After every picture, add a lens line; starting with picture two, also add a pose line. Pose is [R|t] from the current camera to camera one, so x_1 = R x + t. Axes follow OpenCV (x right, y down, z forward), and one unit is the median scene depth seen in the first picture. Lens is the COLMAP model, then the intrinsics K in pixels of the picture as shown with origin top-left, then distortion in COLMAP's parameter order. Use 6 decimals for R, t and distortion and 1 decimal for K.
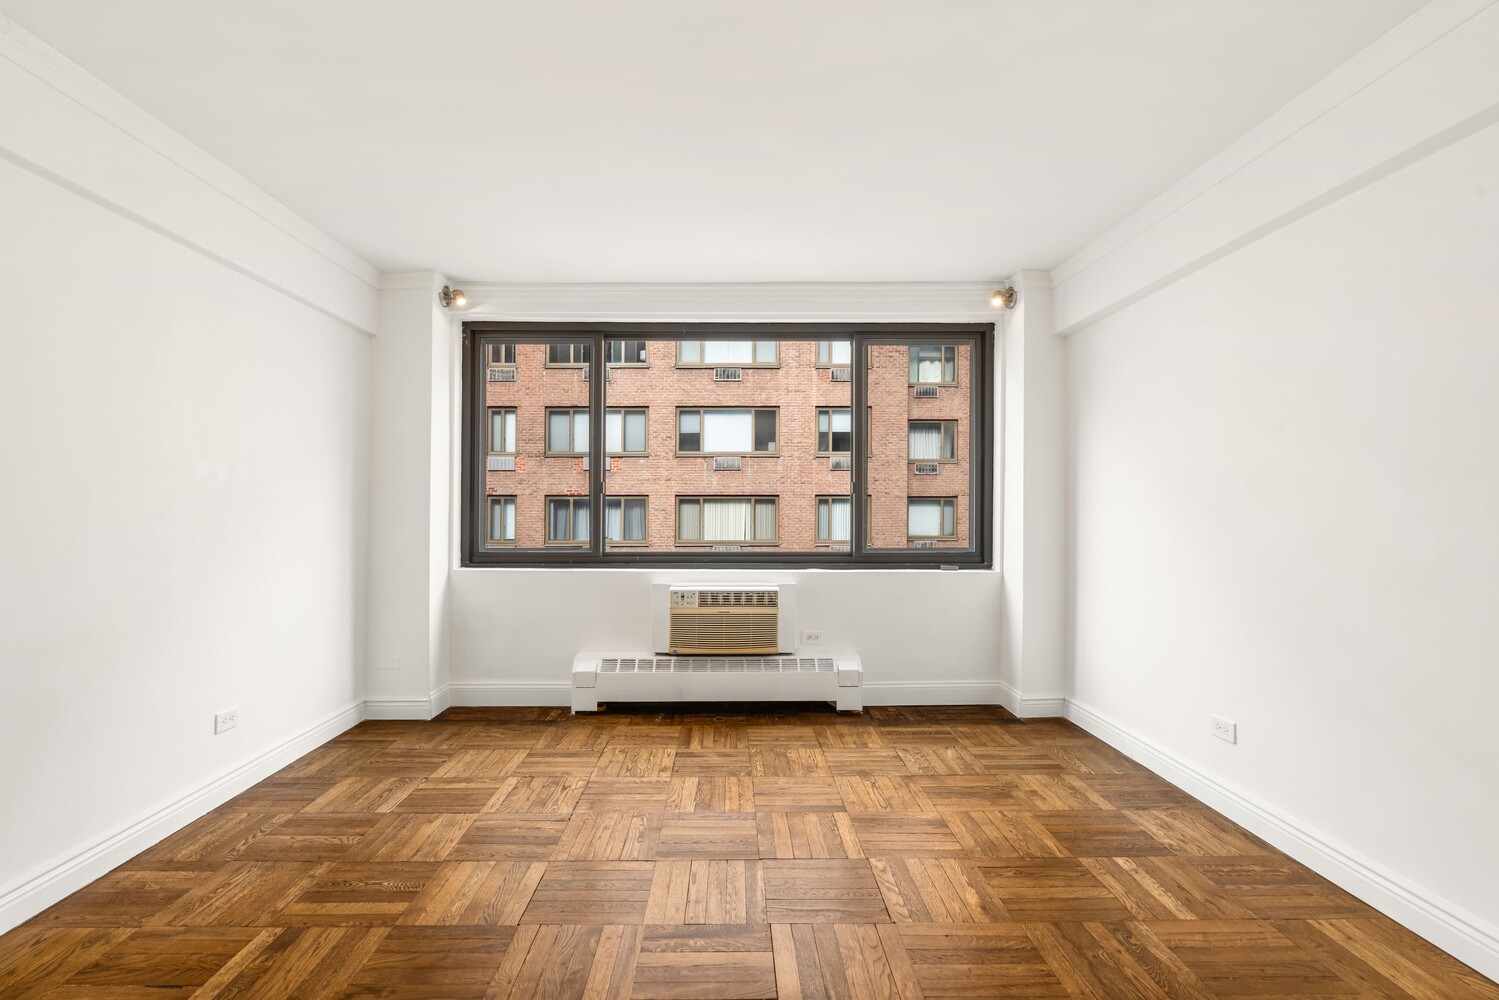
lens RADIAL K [[685.6, 0, 764.4], [0, 685.6, 489.9], [0, 0, 1]] dist [-0.005506, 0.001536]
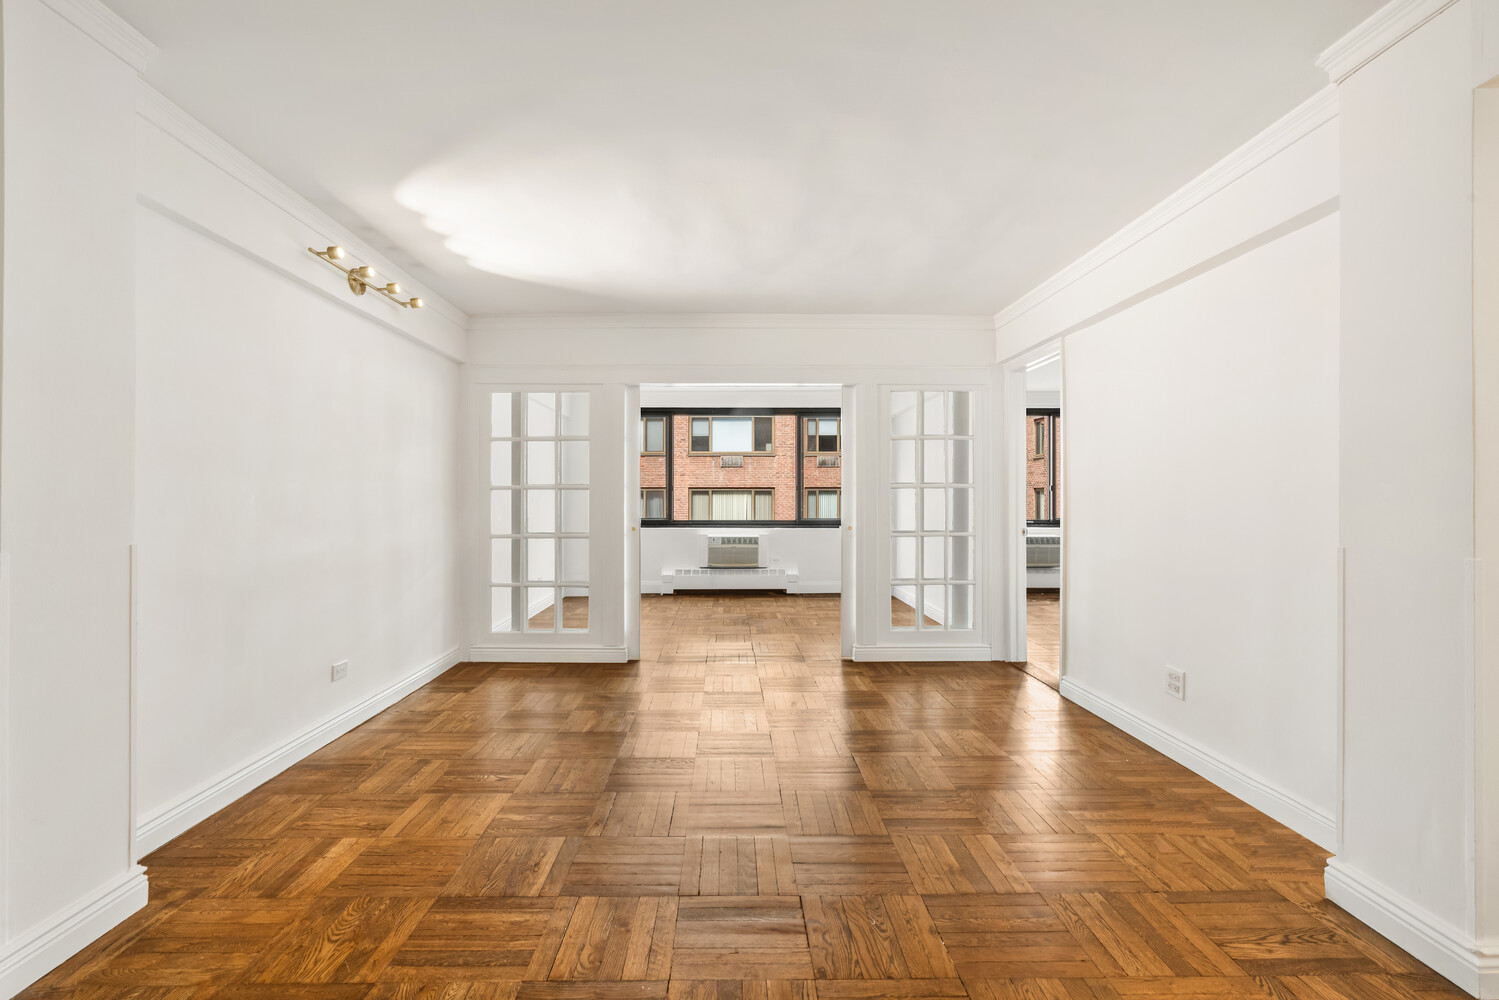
lens RADIAL K [[685.6, 0, 746.4], [0, 685.6, 494.3], [0, 0, 1]] dist [-0.005506, 0.001536]
pose [[0.999525, 0.001476, -0.030796, 0.046385], [-0.000862, 0.999801, 0.019931, -0.026258], [0.030819, -0.019895, 0.999327, -1.096145]]
